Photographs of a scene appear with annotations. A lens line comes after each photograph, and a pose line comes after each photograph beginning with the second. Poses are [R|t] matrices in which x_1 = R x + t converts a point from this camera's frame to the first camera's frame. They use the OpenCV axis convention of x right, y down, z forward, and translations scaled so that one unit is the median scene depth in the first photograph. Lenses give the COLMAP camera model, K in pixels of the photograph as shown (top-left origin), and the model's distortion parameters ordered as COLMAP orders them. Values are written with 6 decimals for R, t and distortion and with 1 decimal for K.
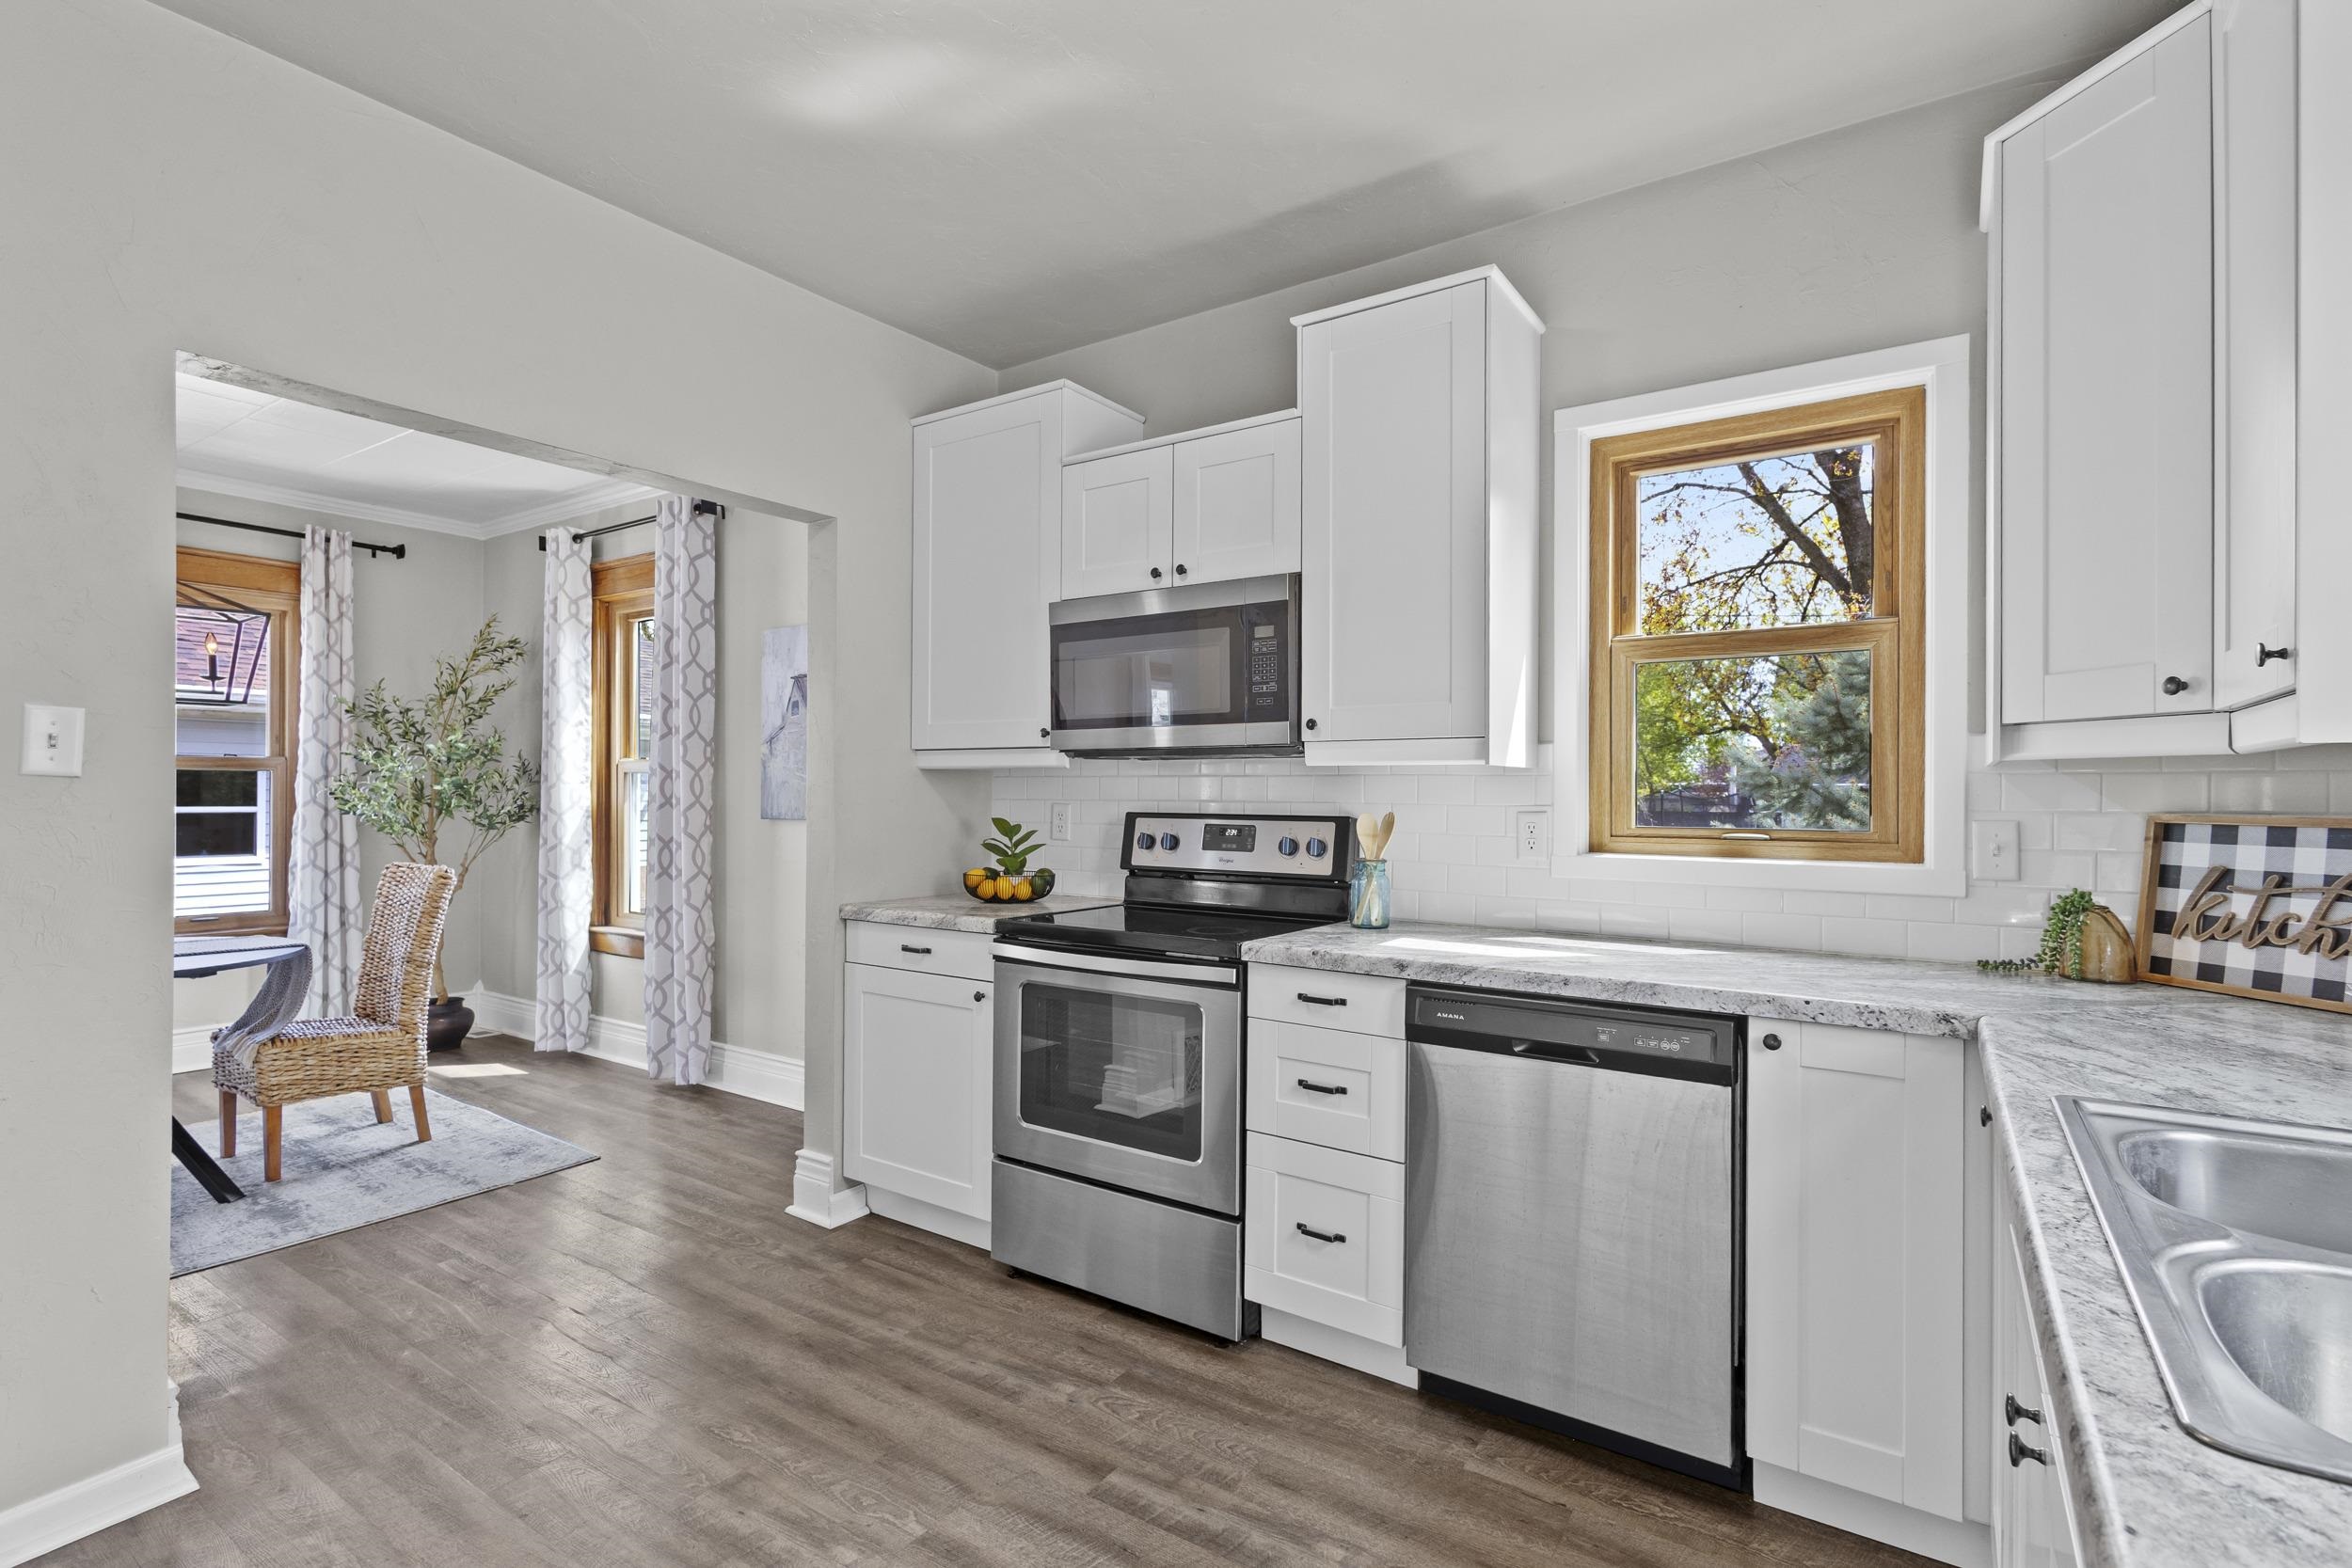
lens RADIAL K [[1089.1, 0, 1163.5], [0, 1089.1, 784.3], [0, 0, 1]] dist [0.007042, -0.001871]
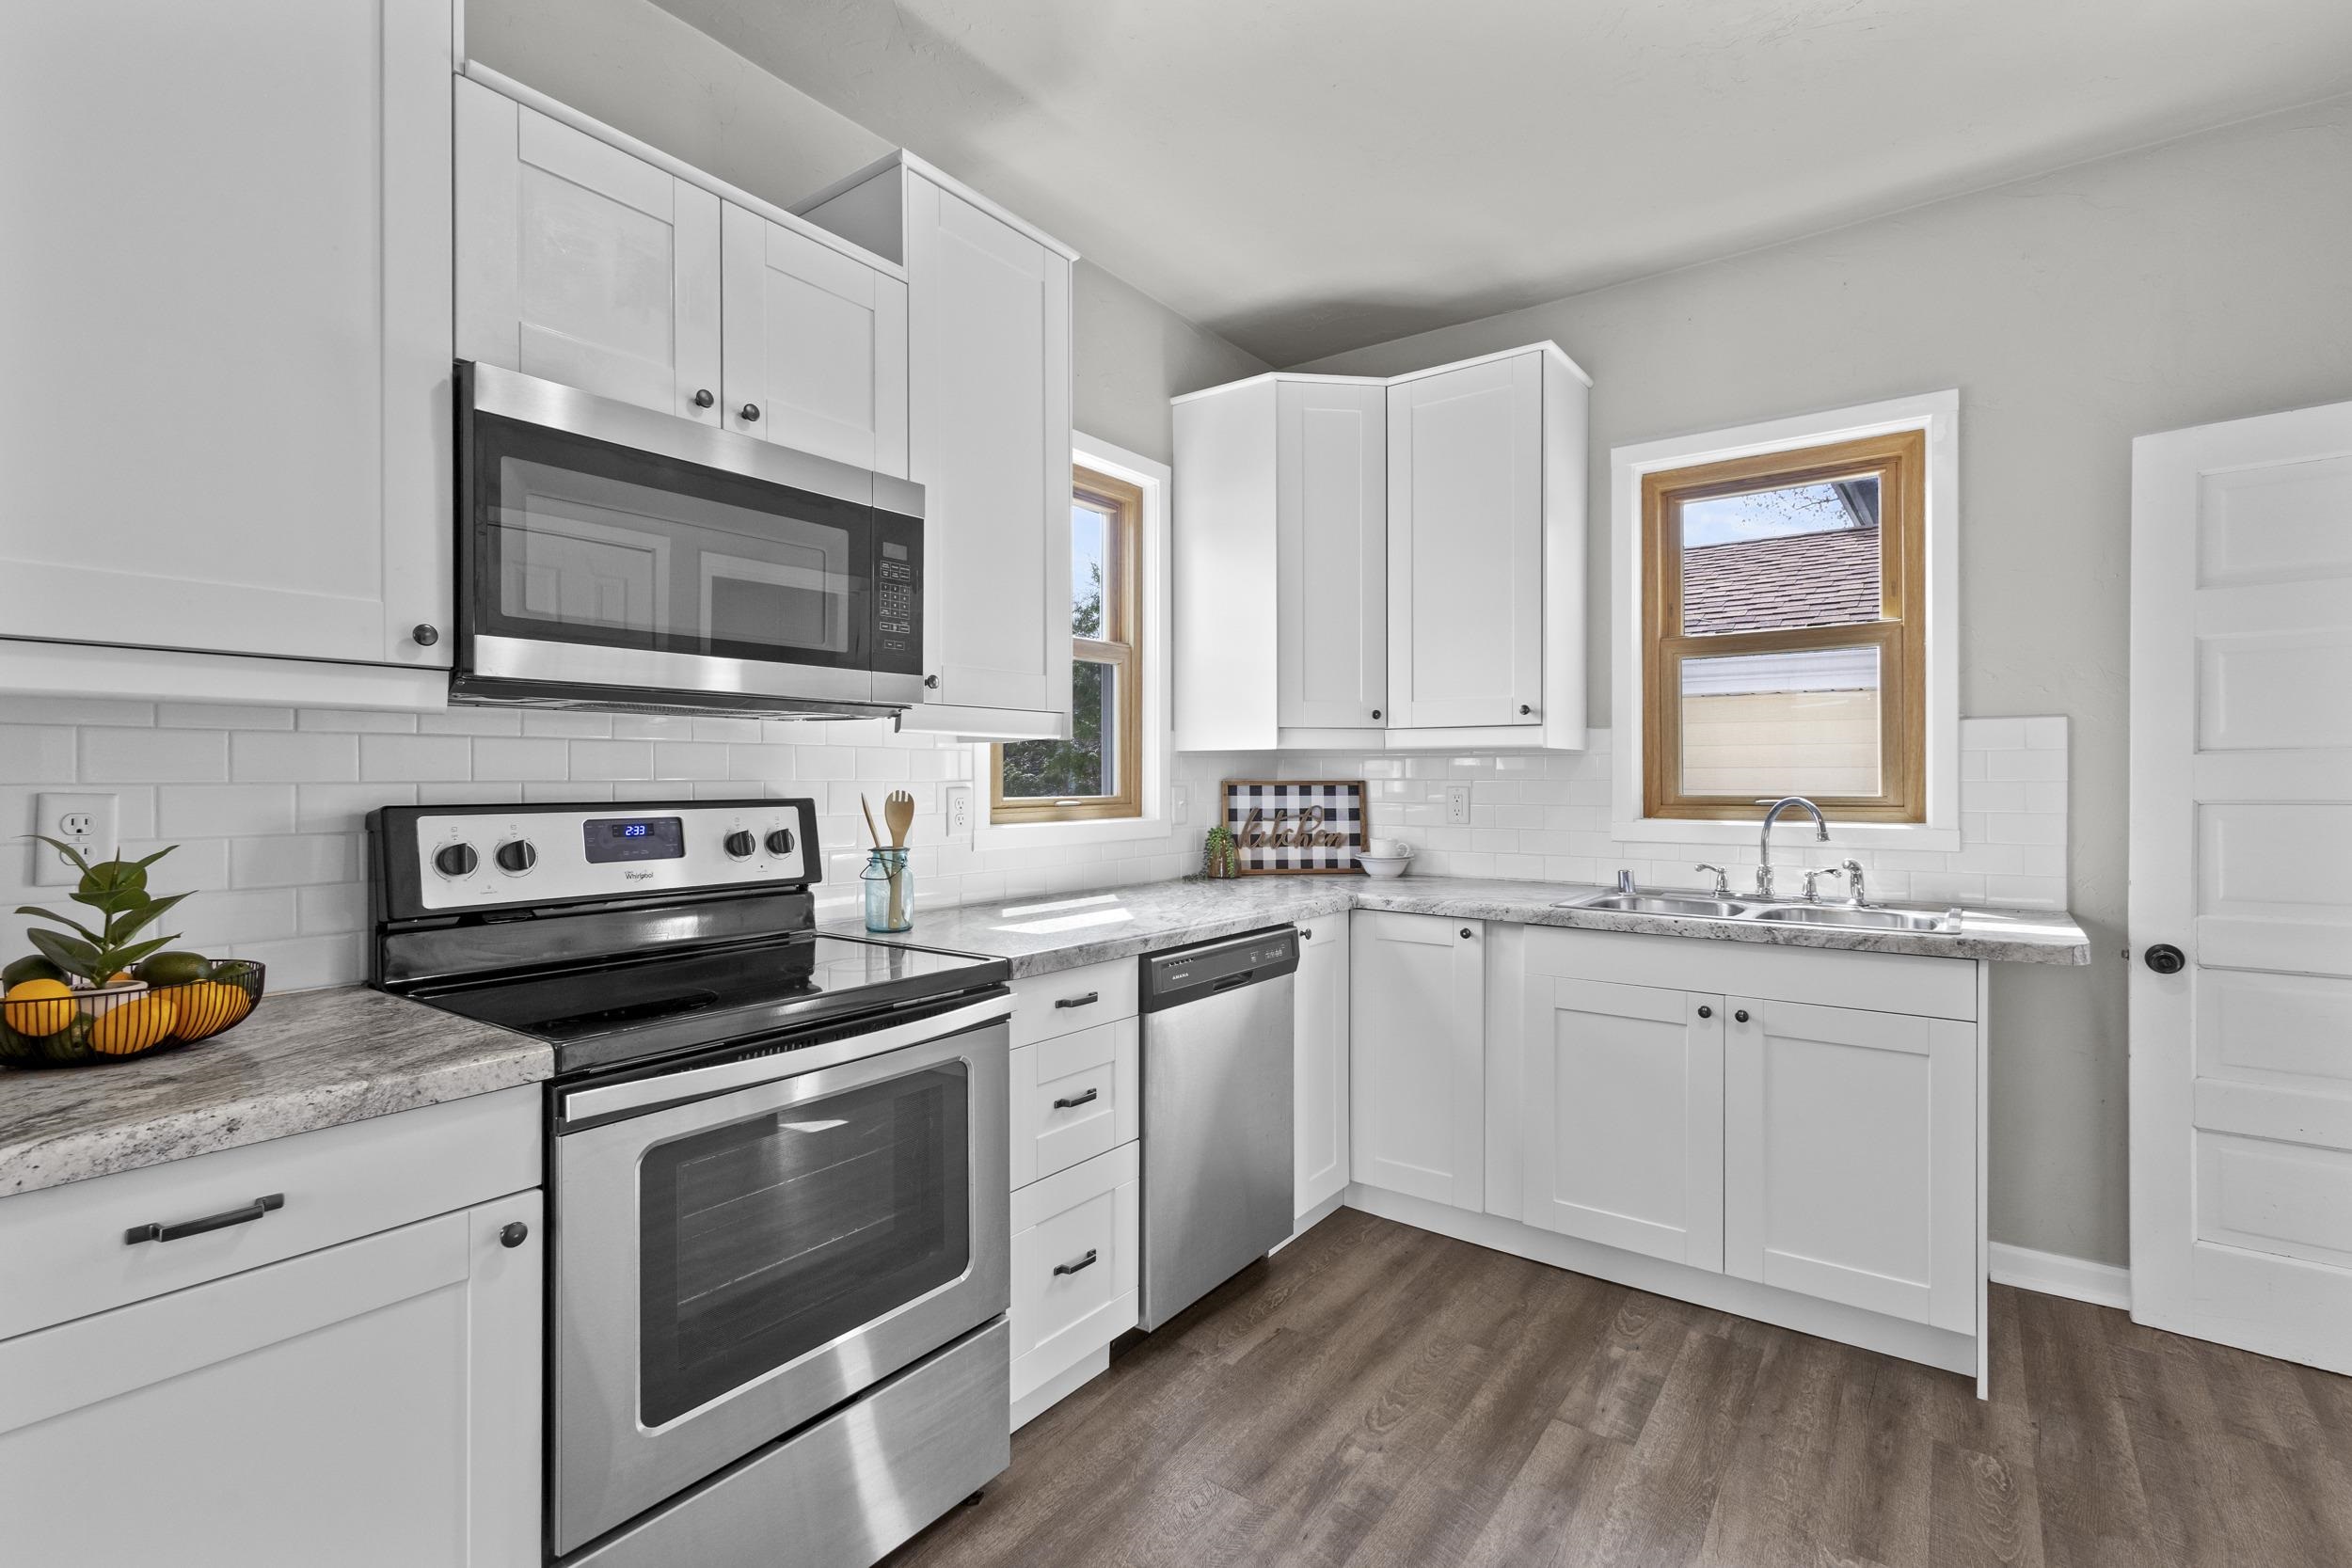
lens RADIAL K [[1089.1, 0, 1153.7], [0, 1089.1, 780.4], [0, 0, 1]] dist [0.007042, -0.001871]
pose [[0.038440, -0.010279, 0.999208, -0.735039], [-0.007939, 0.999912, 0.010592, 0.008435], [-0.999229, -0.008340, 0.038355, 0.901348]]
